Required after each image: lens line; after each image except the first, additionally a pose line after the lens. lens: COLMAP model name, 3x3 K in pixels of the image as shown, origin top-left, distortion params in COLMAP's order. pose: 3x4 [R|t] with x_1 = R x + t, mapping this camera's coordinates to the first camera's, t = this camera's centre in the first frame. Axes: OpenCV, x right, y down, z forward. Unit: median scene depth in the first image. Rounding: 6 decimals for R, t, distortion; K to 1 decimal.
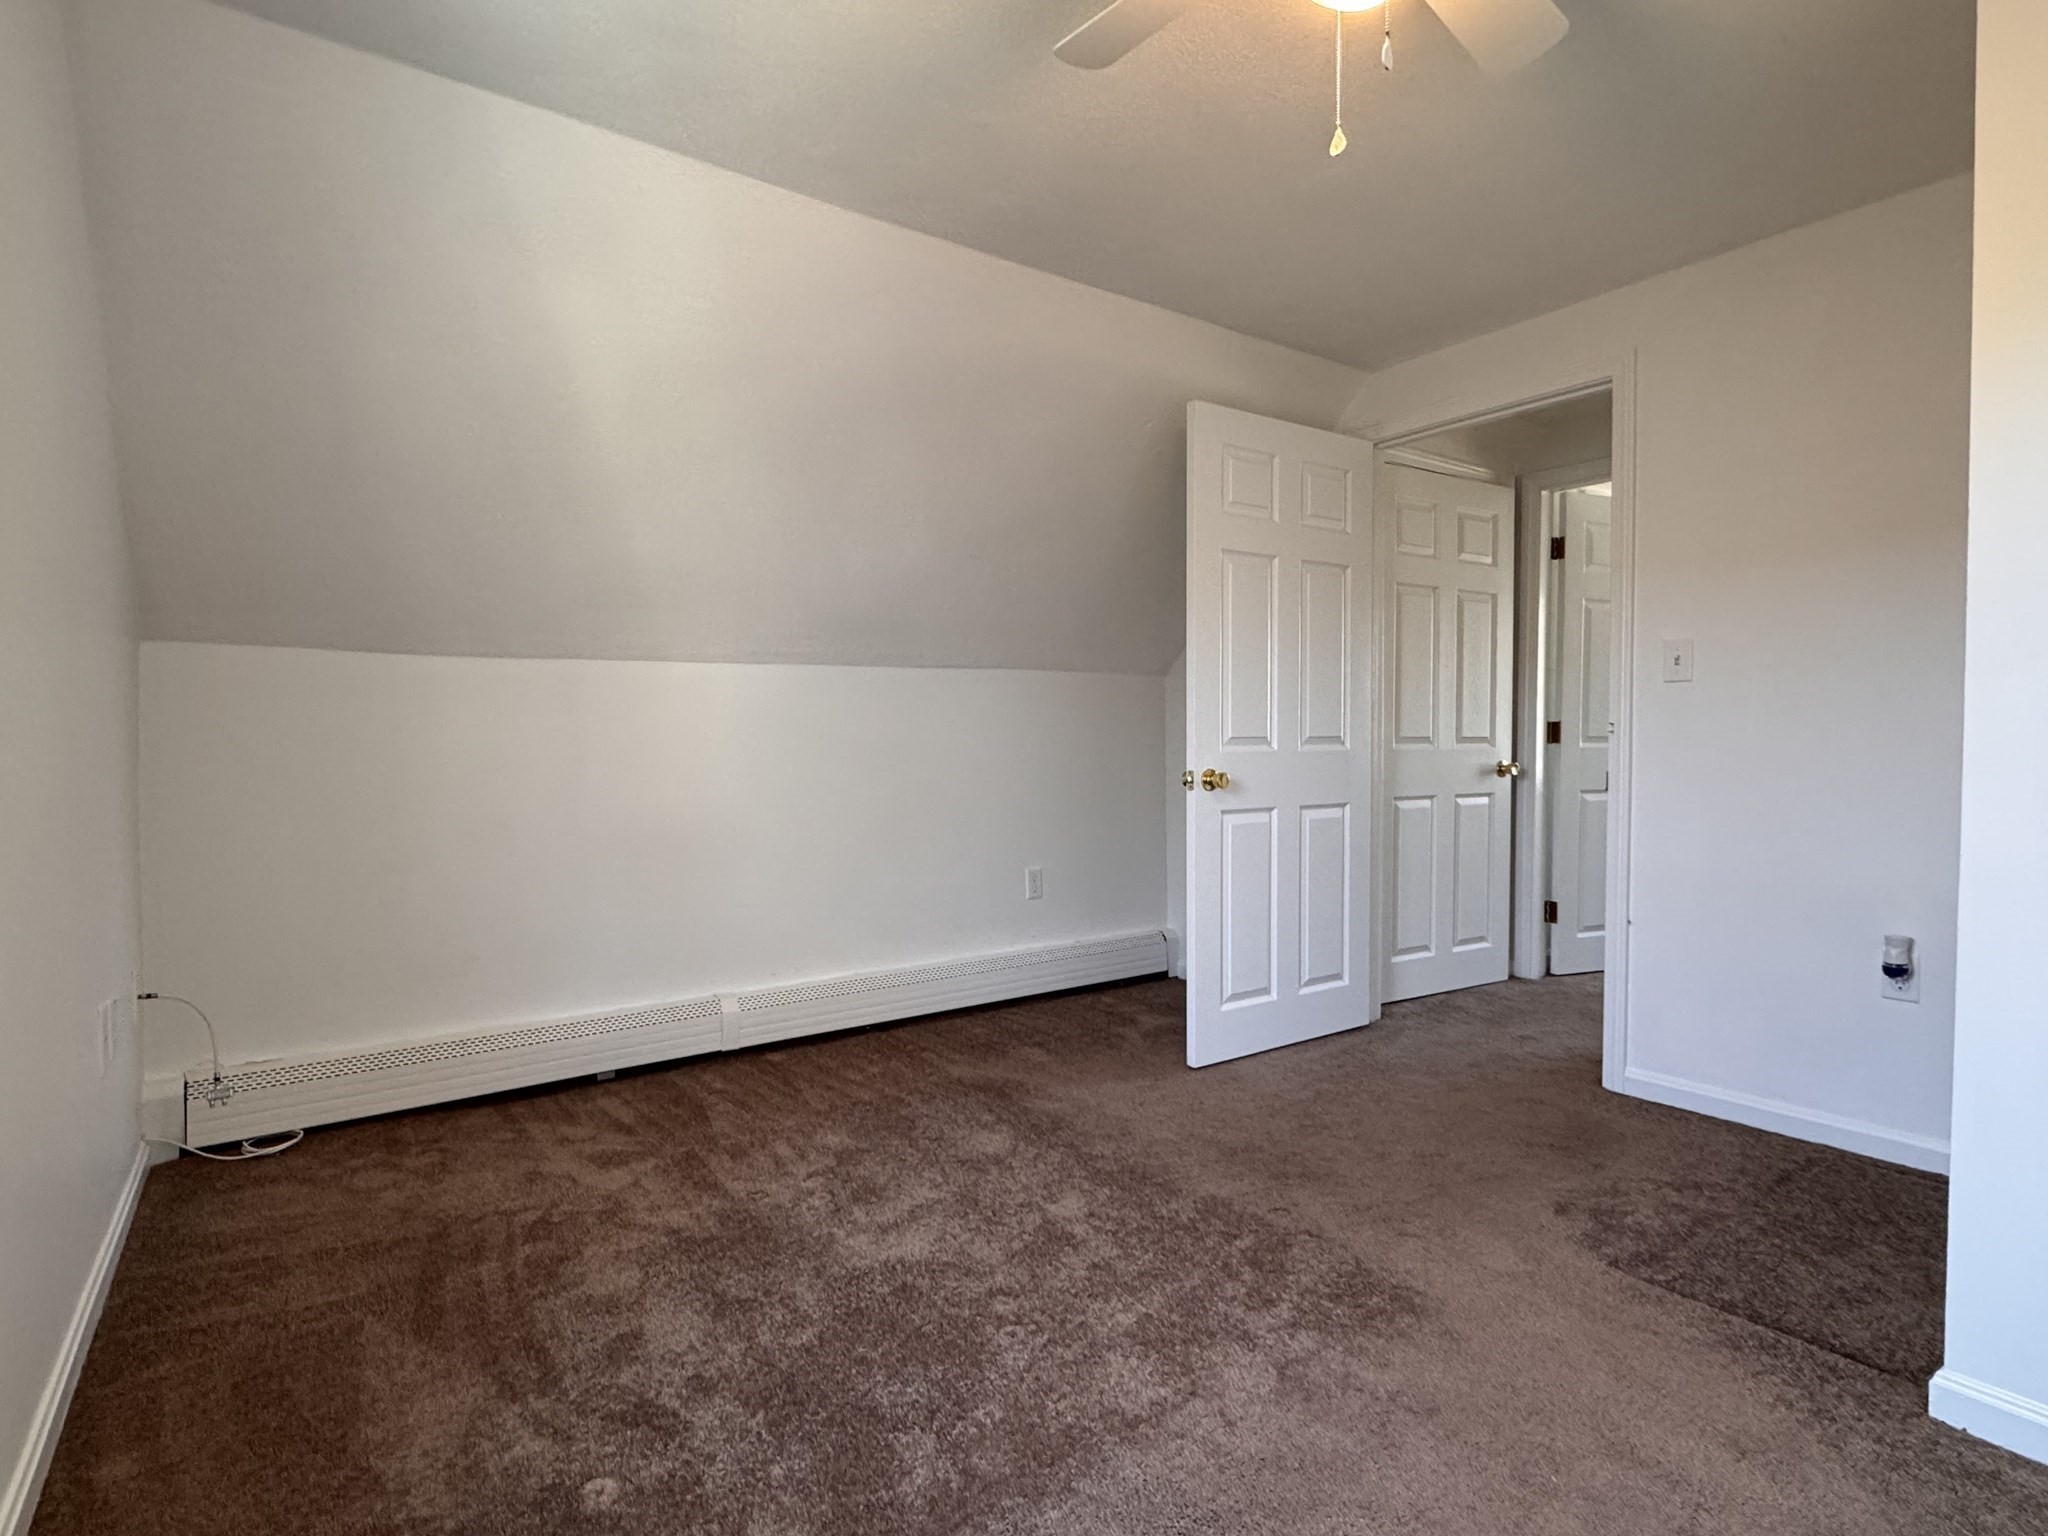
lens RADIAL K [[1046.8, 0, 1014.6], [0, 1046.8, 770.9], [0, 0, 1]] dist [-0.003242, -0.000214]
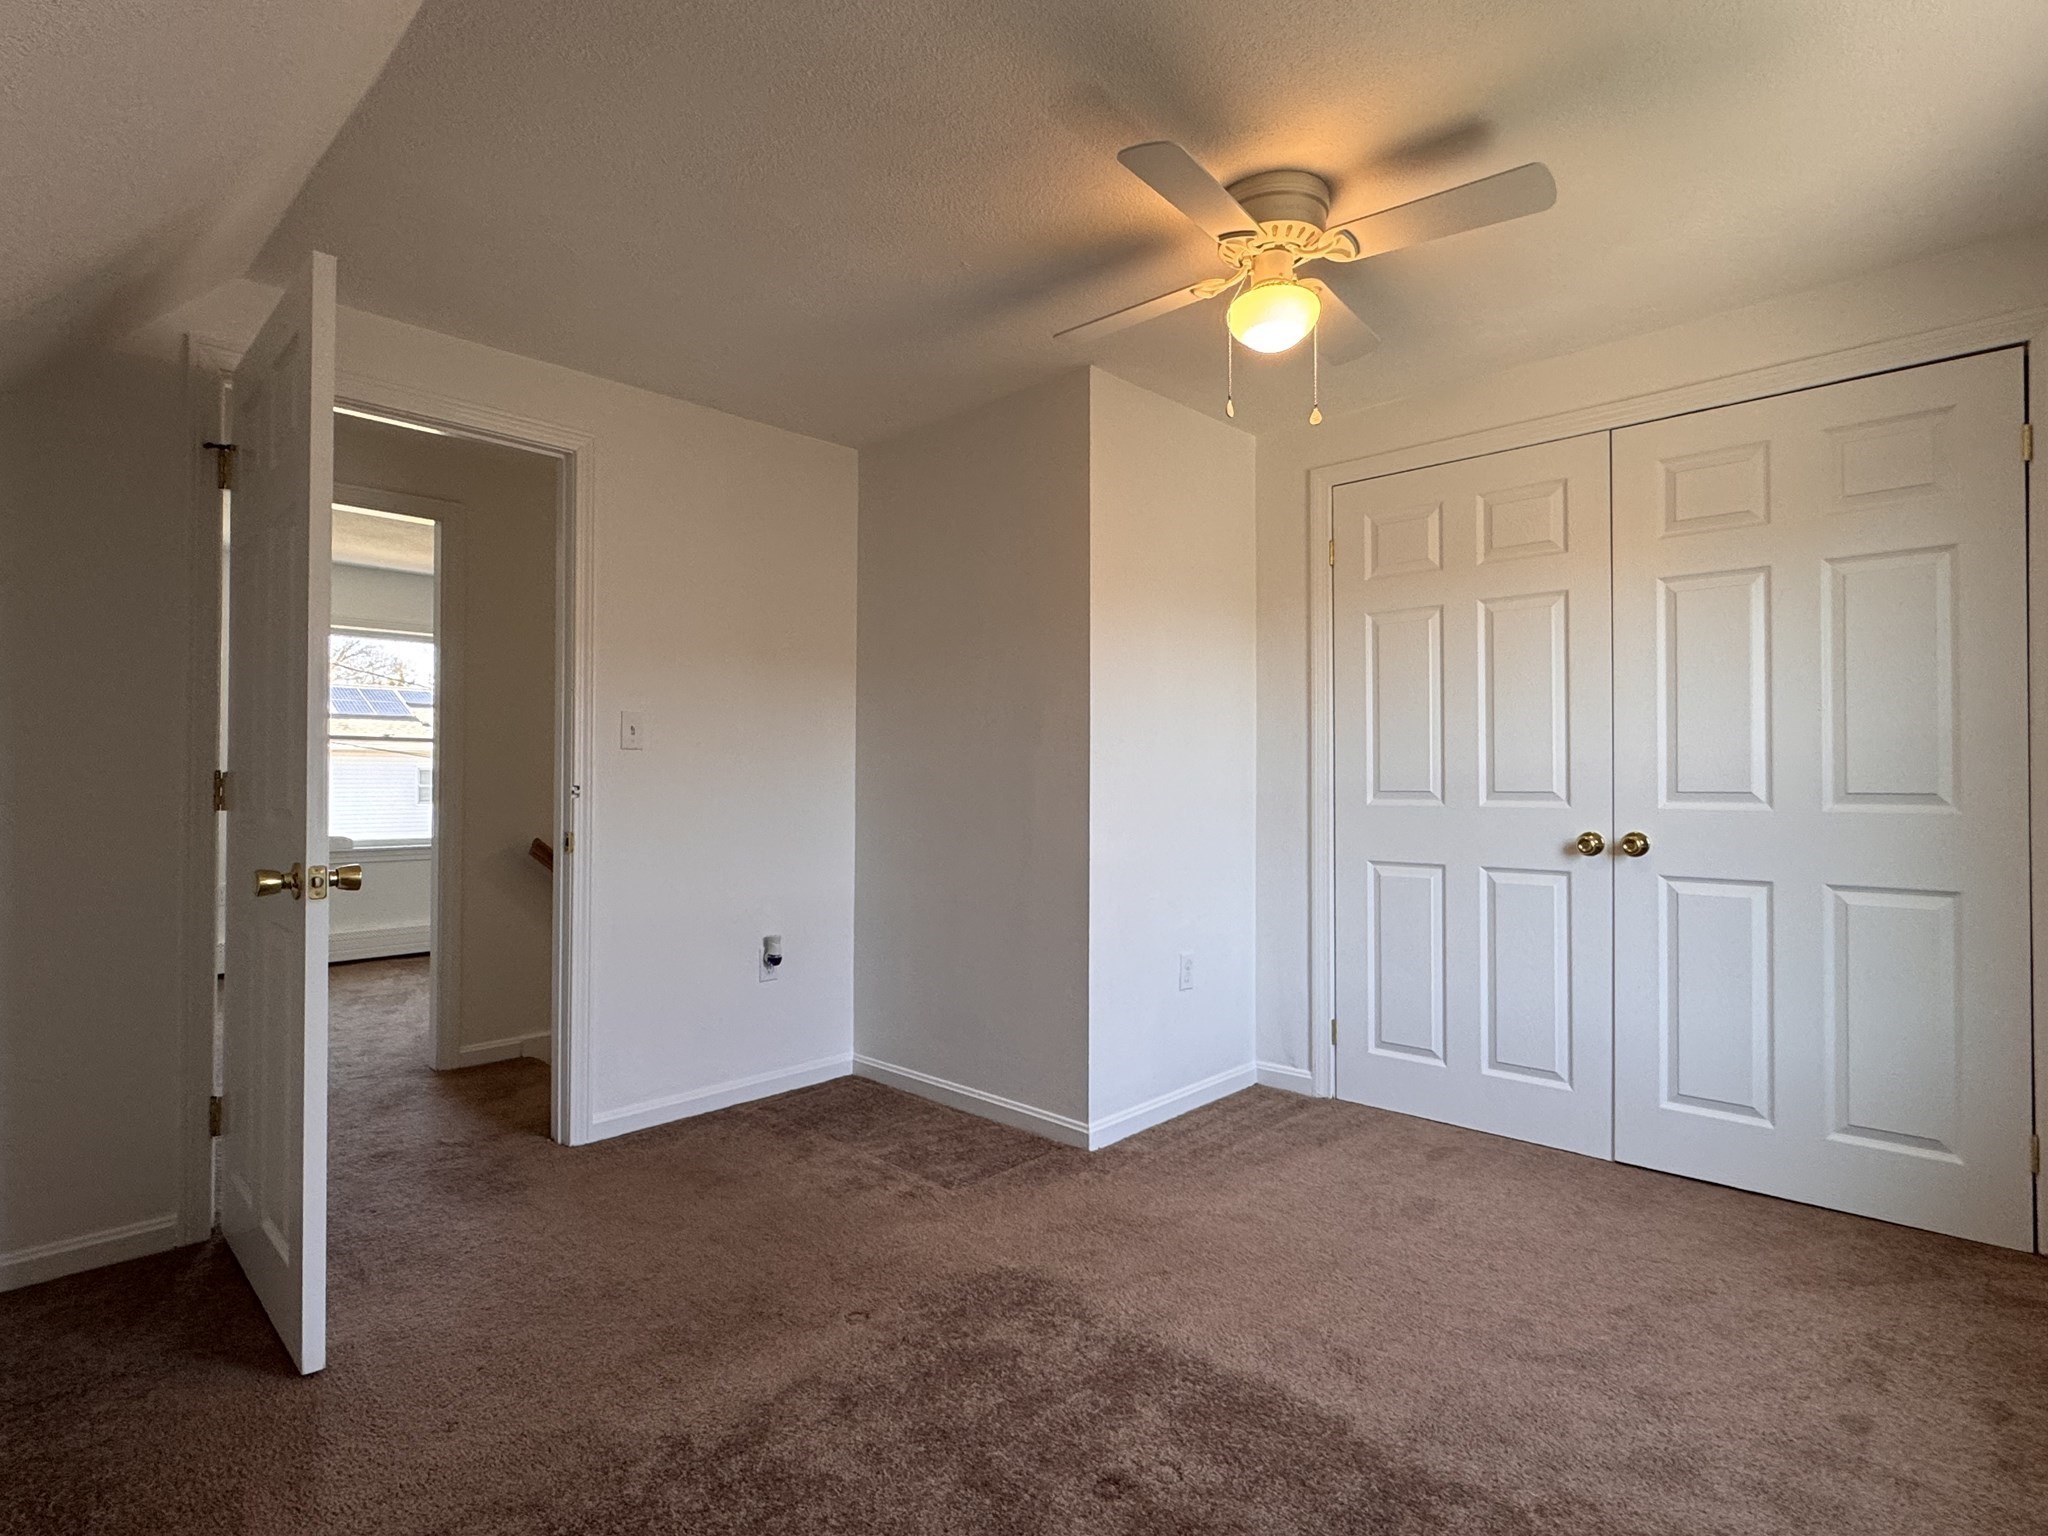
lens RADIAL K [[1046.8, 0, 1014.6], [0, 1046.8, 770.9], [0, 0, 1]] dist [-0.003242, -0.000214]
pose [[-0.197416, 0.018533, 0.980145, -0.574084], [0.034631, 0.999329, -0.011921, -0.035509], [-0.979708, 0.031590, -0.197926, 0.856555]]
